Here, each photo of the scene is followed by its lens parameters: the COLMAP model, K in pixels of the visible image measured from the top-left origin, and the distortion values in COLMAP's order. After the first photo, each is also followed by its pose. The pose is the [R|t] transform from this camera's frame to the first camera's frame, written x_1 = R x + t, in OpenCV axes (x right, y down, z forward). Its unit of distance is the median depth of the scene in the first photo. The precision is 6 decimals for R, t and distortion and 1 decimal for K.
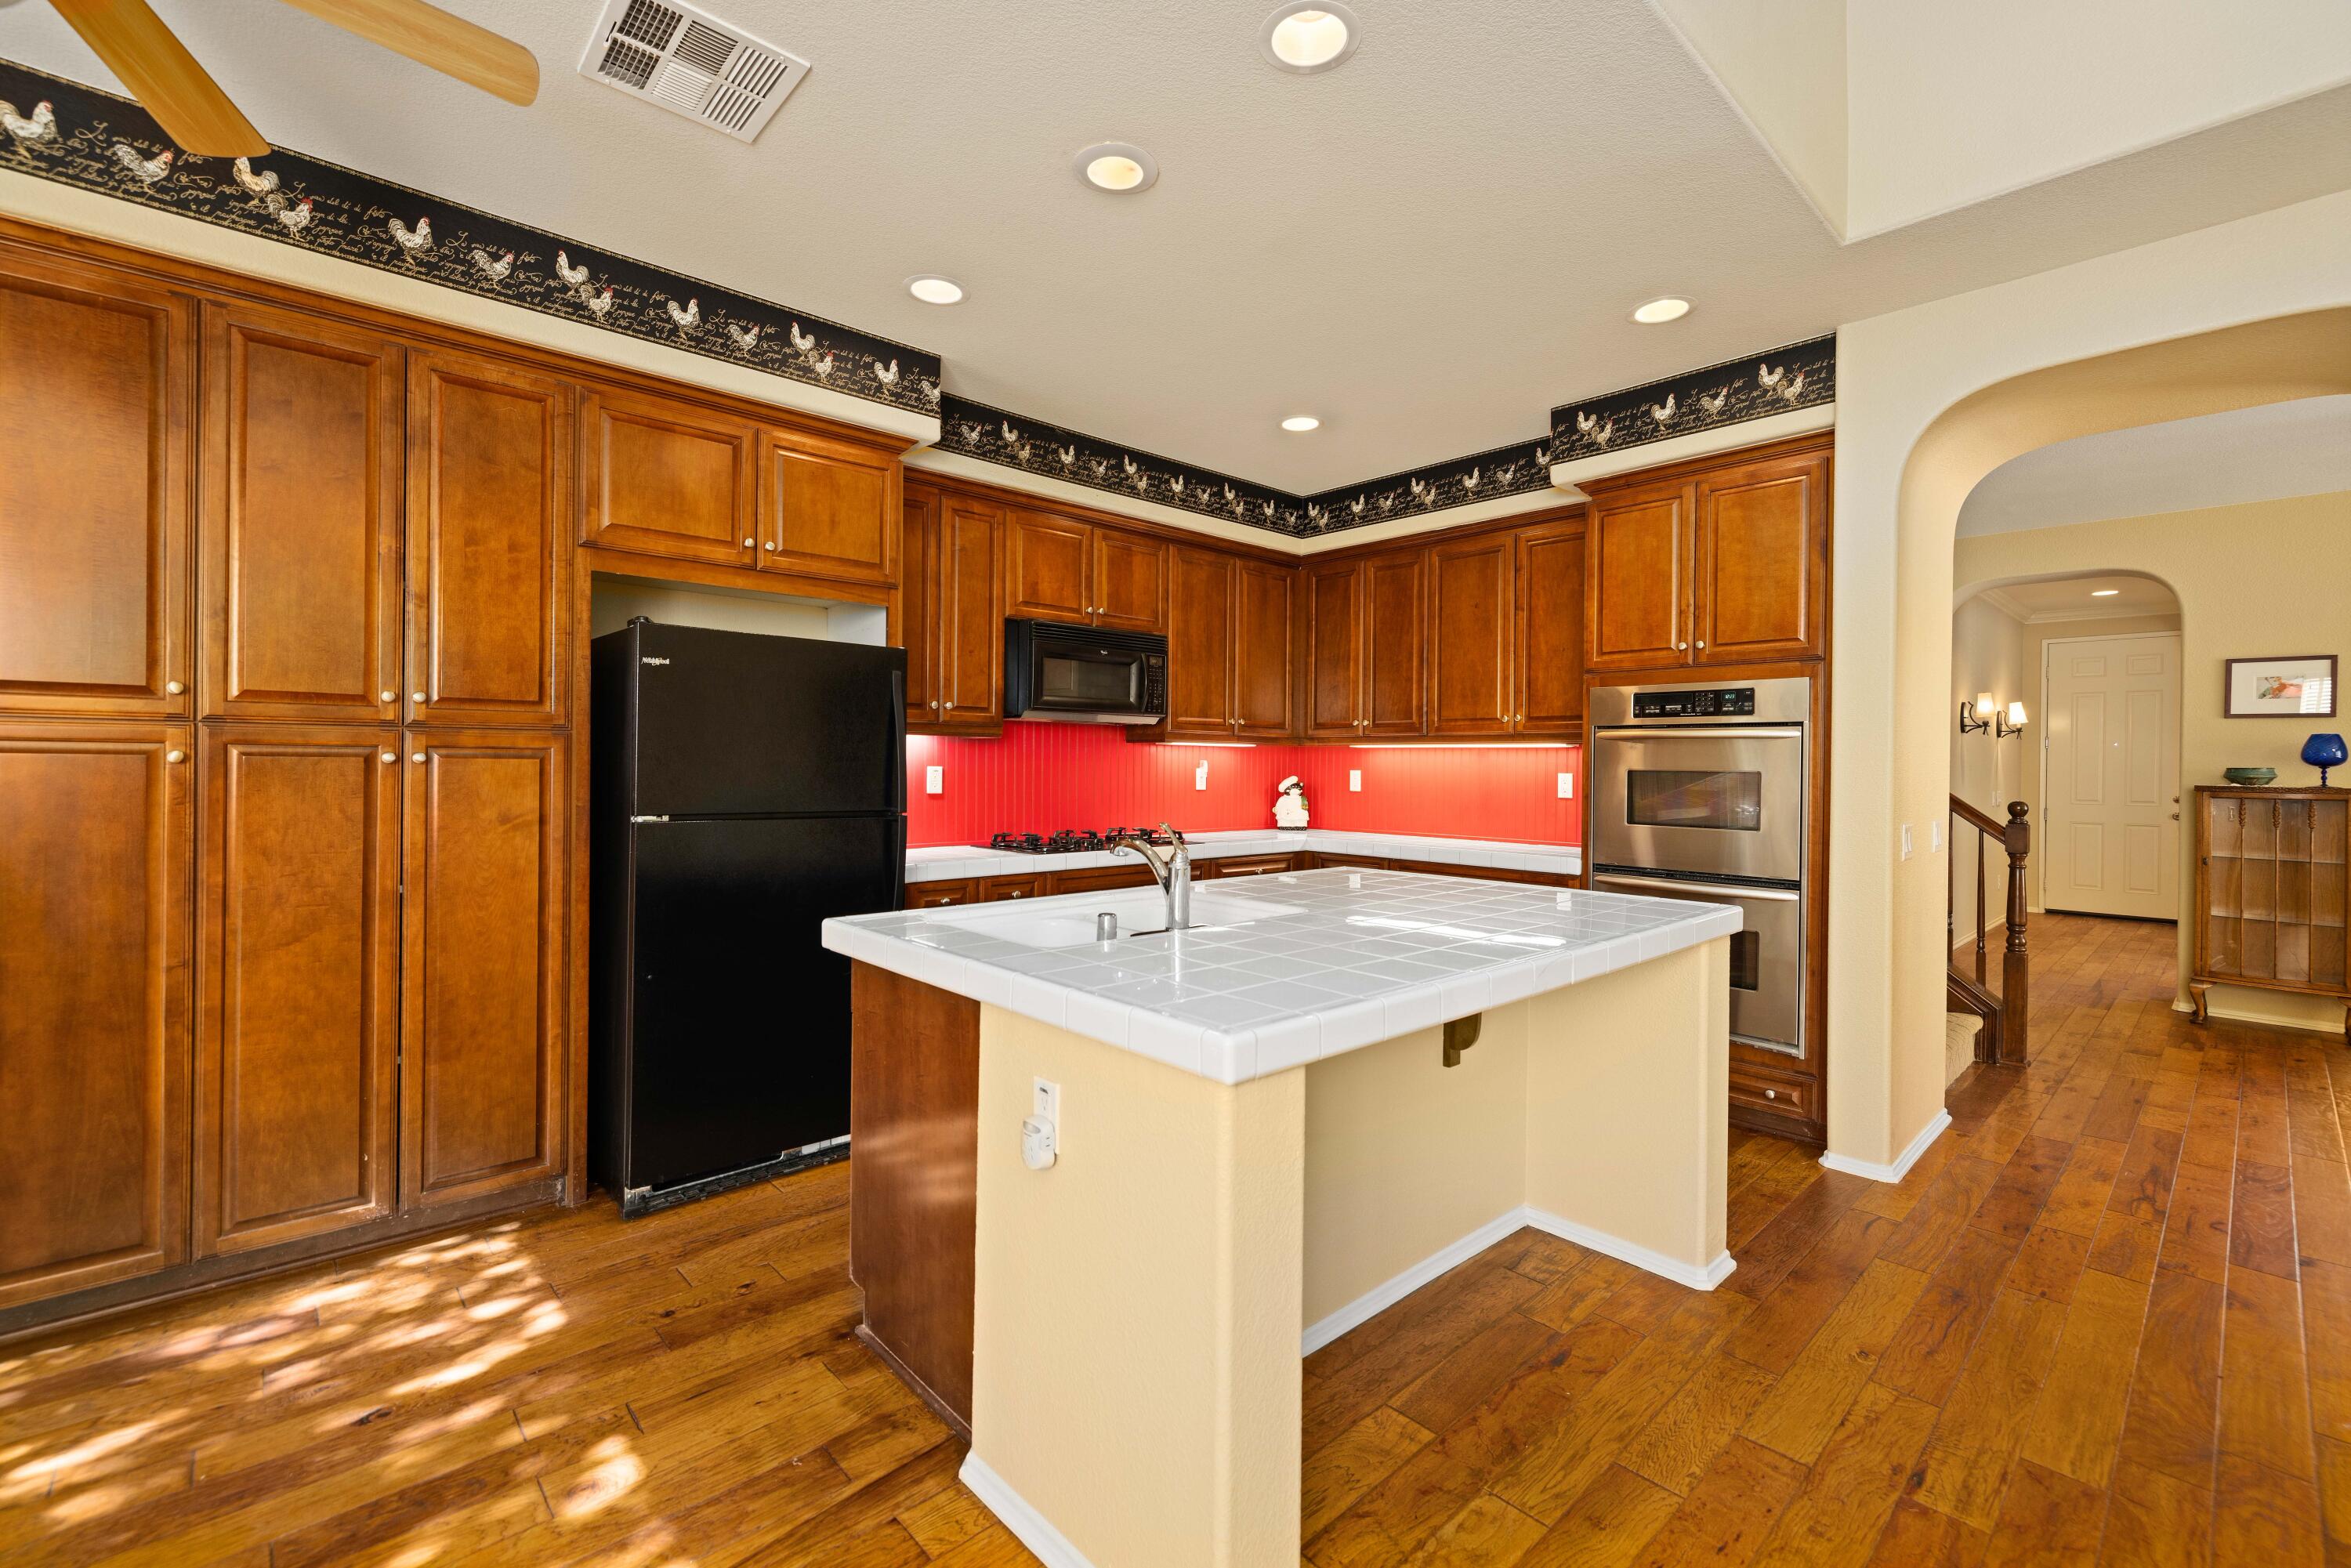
lens RADIAL K [[990.9, 0, 1162.1], [0, 990.9, 763.2], [0, 0, 1]] dist [-0.001704, 0.001037]
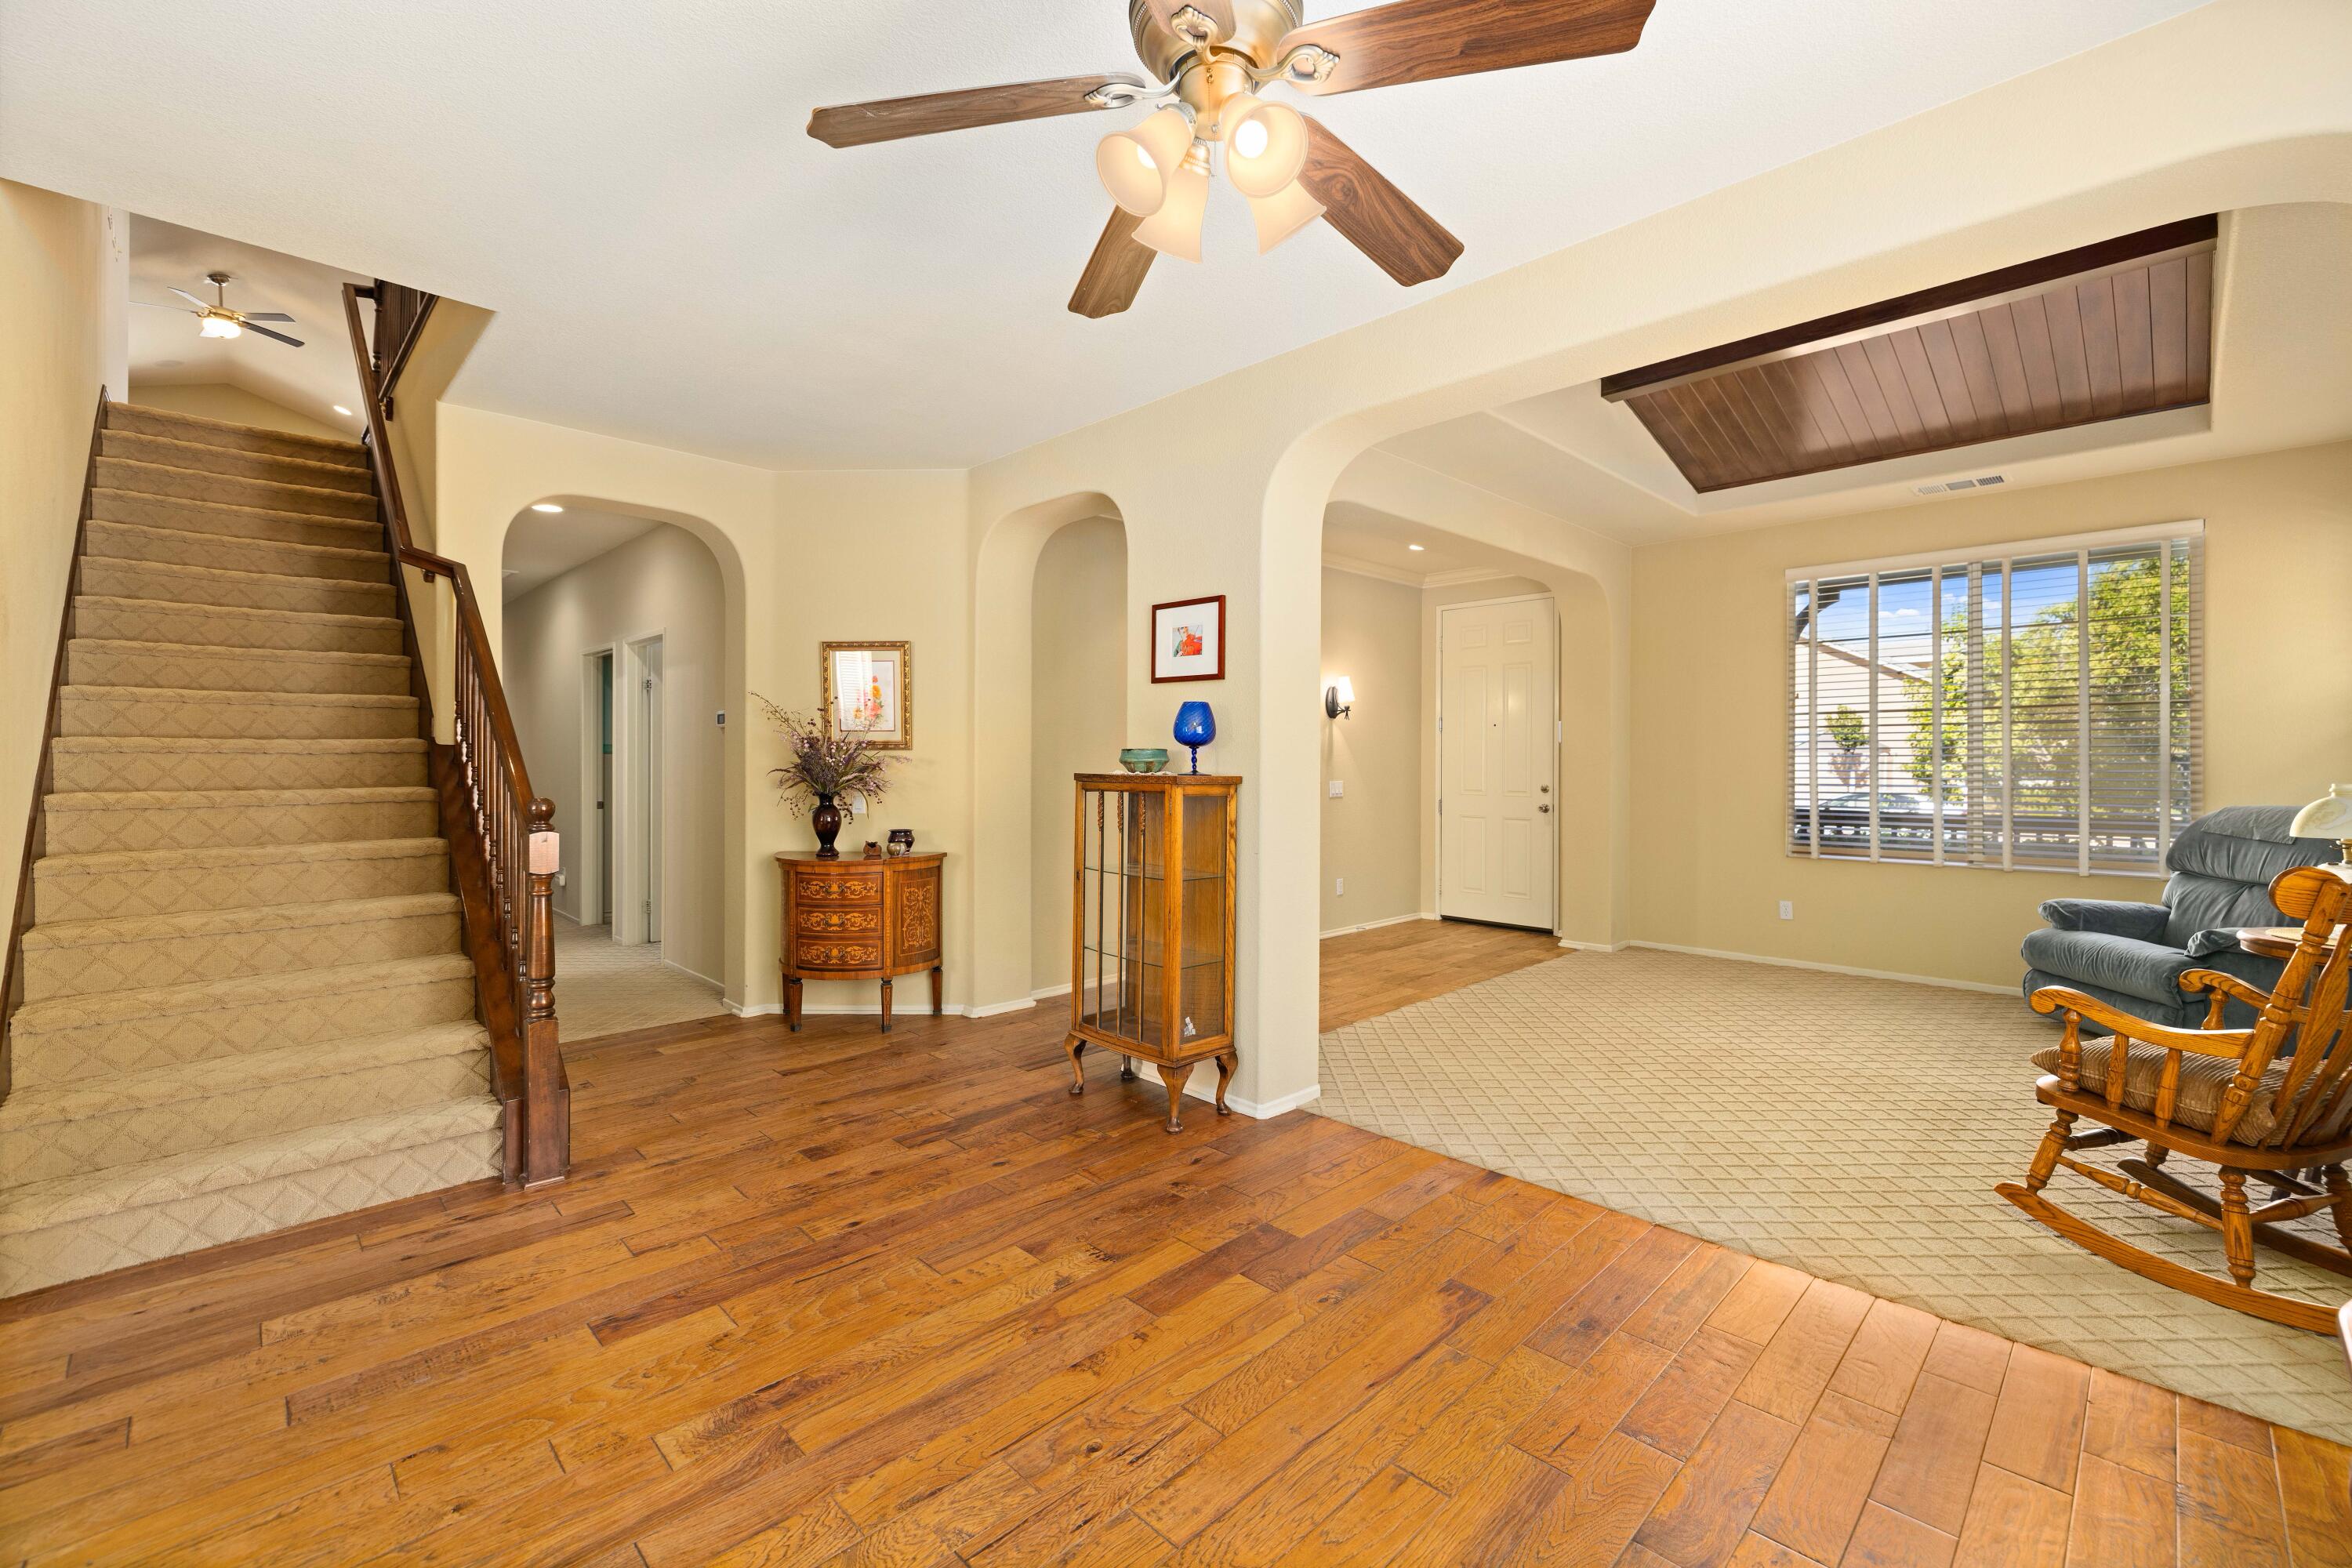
lens RADIAL K [[991.4, 0, 1171.1], [0, 991.4, 771.2], [0, 0, 1]] dist [-0.001704, 0.001037]
pose [[0.999455, -0.007451, 0.032159, 2.090047], [0.007090, 0.999911, 0.011312, 0.025372], [-0.032241, -0.011078, 0.999419, 0.483478]]
